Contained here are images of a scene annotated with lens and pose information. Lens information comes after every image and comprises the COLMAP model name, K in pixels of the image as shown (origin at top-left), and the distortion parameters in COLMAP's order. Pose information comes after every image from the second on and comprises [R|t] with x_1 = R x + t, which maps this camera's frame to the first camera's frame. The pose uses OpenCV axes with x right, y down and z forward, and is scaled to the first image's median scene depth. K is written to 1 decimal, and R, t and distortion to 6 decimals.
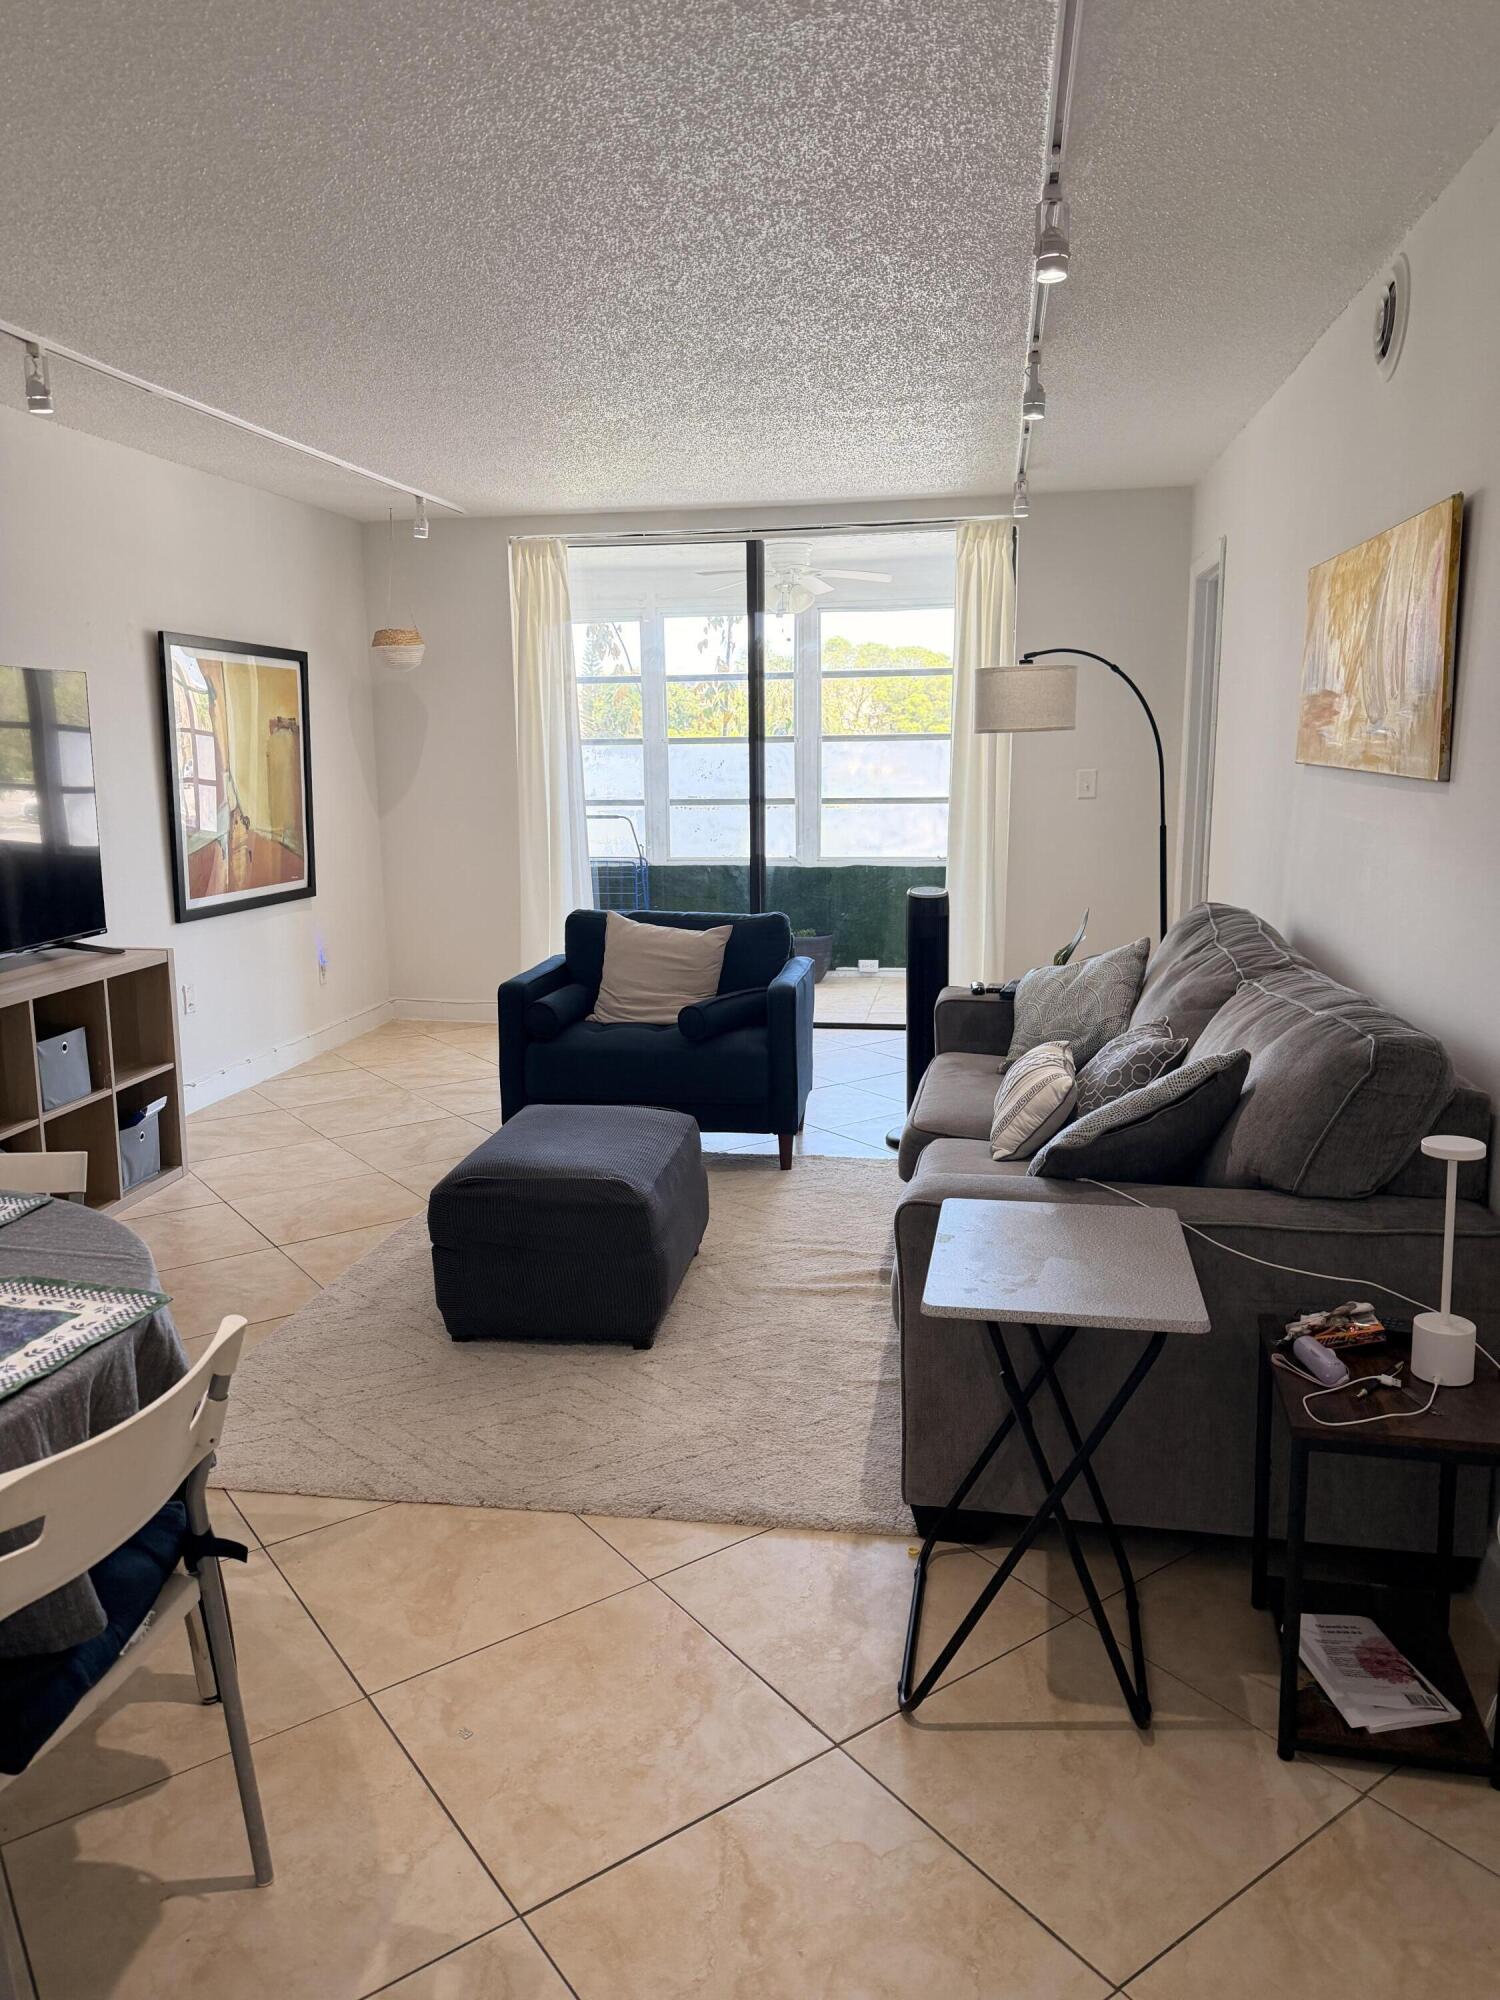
lens RADIAL K [[1413.5, 0, 740.2], [0, 1413.5, 992.6], [0, 0, 1]] dist [0.155698, -0.278806]
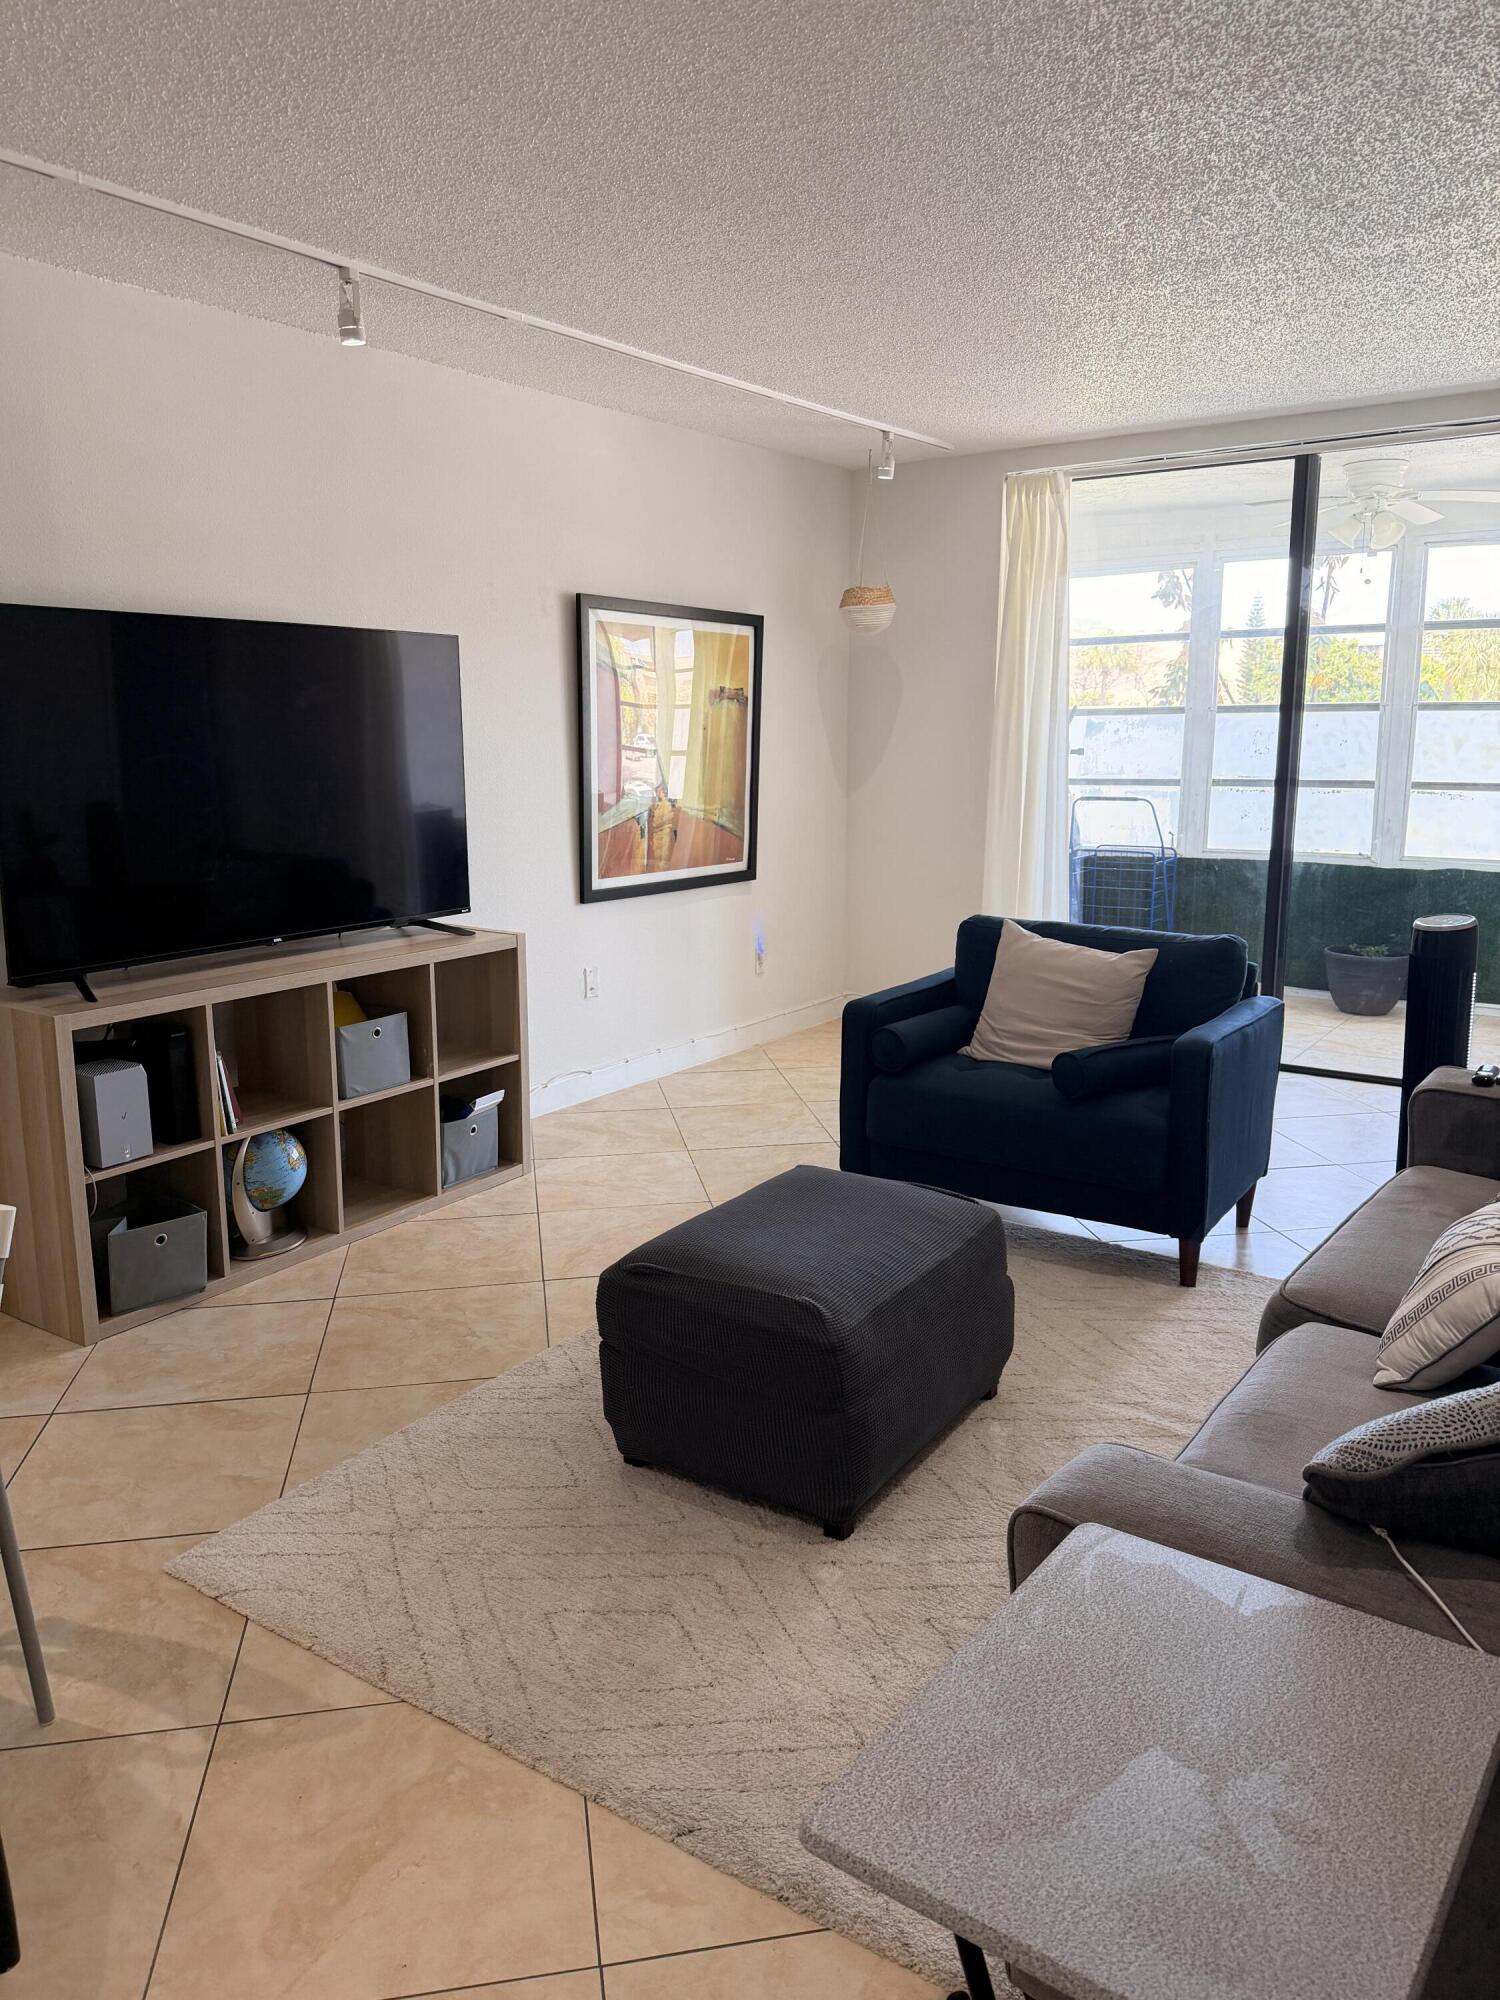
lens RADIAL K [[1413.5, 0, 740.2], [0, 1413.5, 992.6], [0, 0, 1]] dist [0.155698, -0.278806]
pose [[0.905355, 0.086382, -0.415777, 0.124703], [-0.079104, 0.996261, 0.034736, -0.036825], [0.417223, 0.001441, 0.908803, 0.225194]]
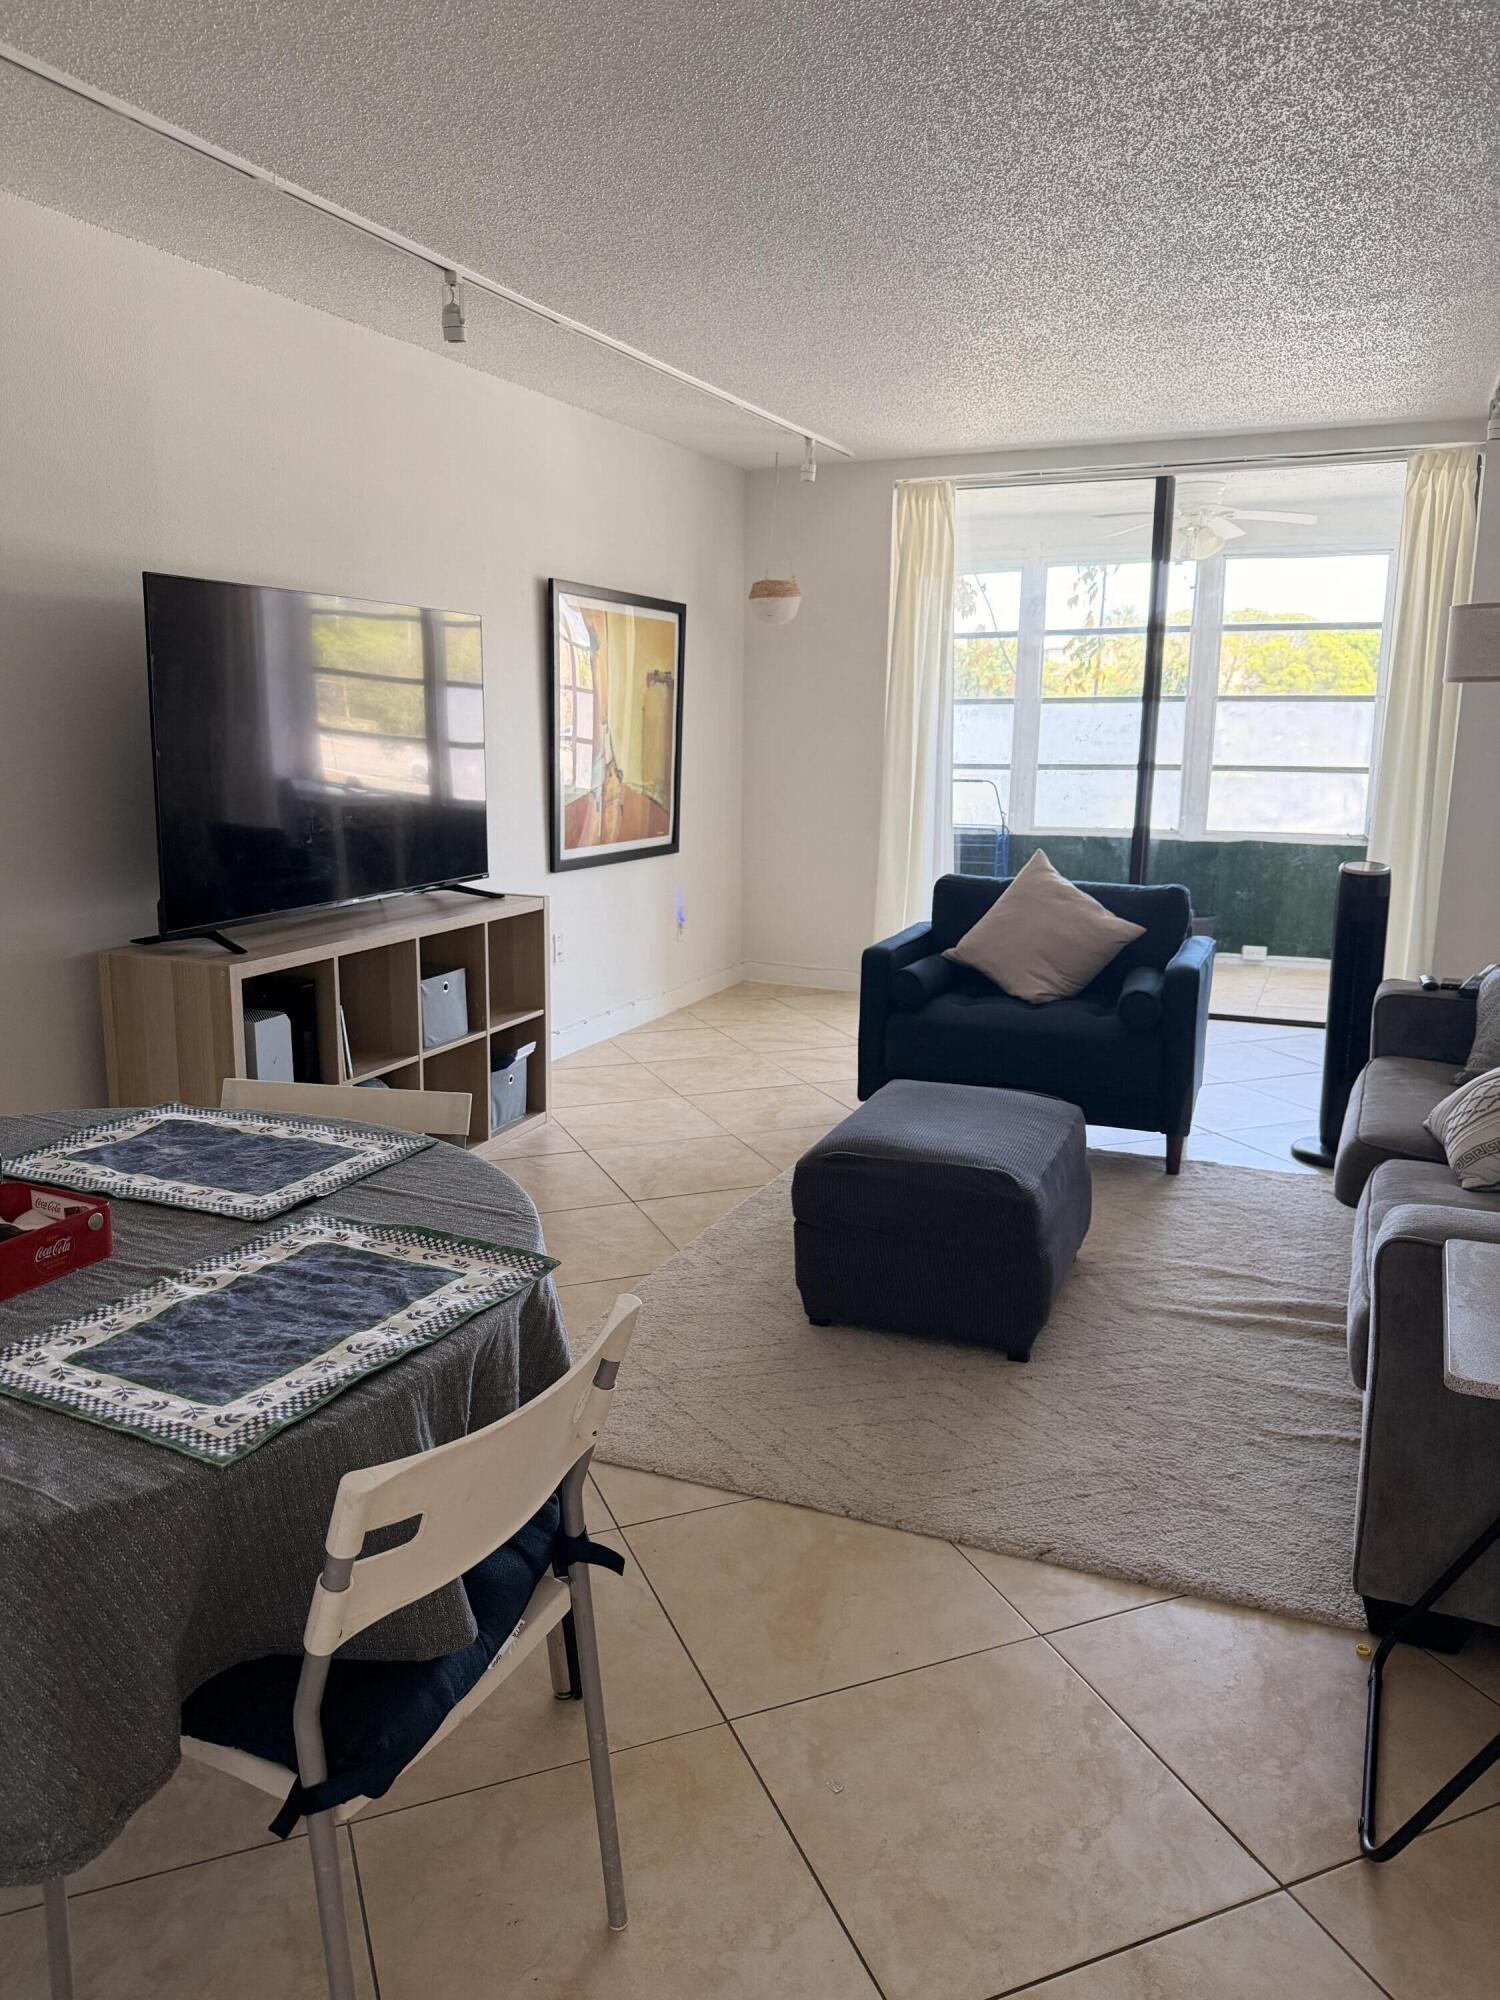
lens RADIAL K [[1421.2, 0, 737.2], [0, 1421.2, 1002.5], [0, 0, 1]] dist [0.150558, -0.243860]
pose [[0.971560, 0.063305, -0.228173, -0.034697], [-0.057623, 0.997842, 0.031485, 0.004811], [0.229674, -0.017441, 0.973111, 0.059238]]
